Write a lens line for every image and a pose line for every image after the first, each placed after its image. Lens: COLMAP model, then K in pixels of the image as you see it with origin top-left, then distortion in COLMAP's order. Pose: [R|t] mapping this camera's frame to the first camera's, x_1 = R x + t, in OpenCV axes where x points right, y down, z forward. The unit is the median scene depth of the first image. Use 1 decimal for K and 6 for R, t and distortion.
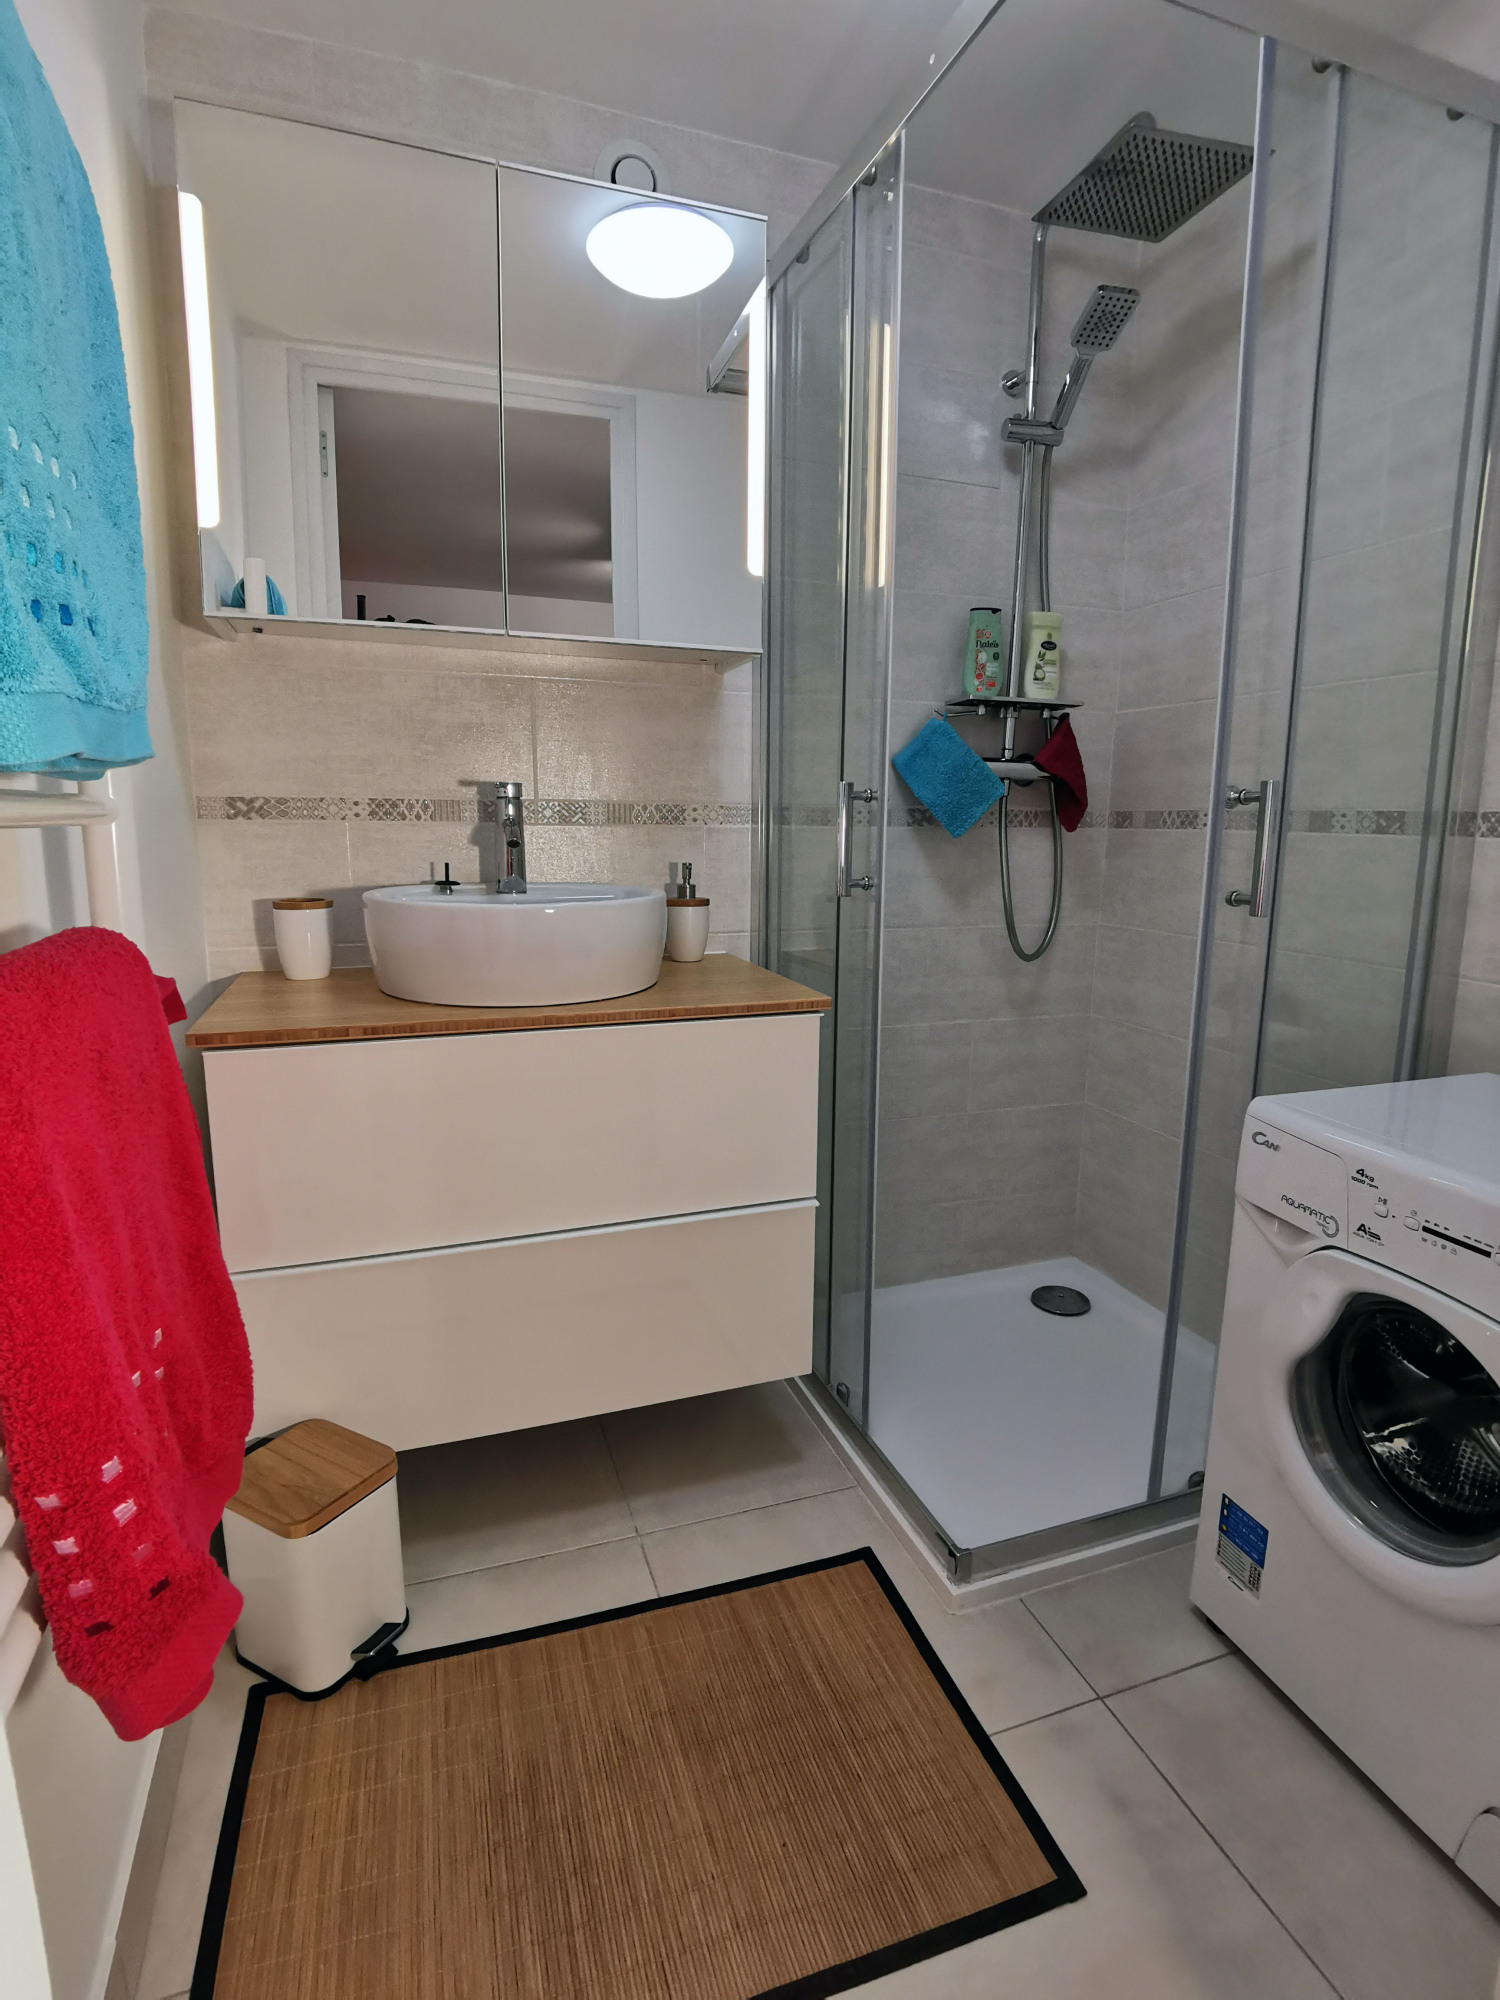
lens RADIAL K [[1009.8, 0, 746.8], [0, 1009.8, 996.2], [0, 0, 1]] dist [-0.023635, -0.000765]
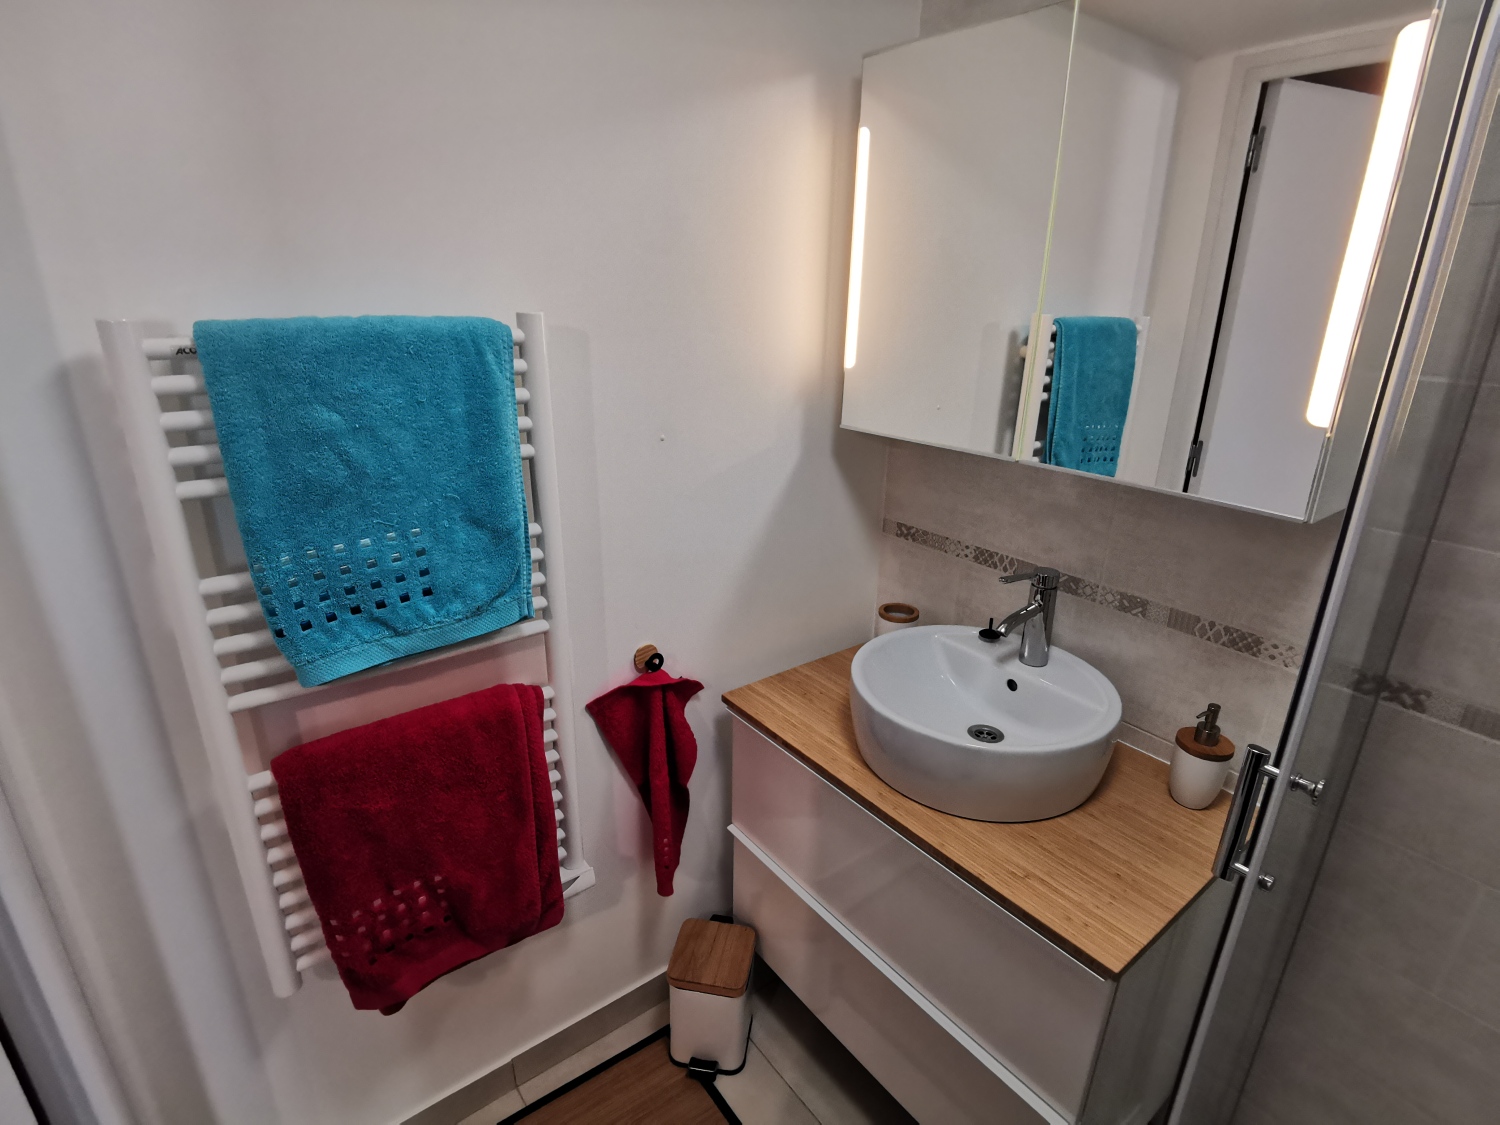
lens RADIAL K [[757.3, 0, 747.8], [0, 757.3, 564.6], [0, 0, 1]] dist [-0.023635, -0.000765]
pose [[0.316353, 0.312040, -0.895852, 0.397553], [-0.175088, 0.947335, 0.268143, -0.388086], [0.932344, 0.072025, 0.354327, 0.412996]]
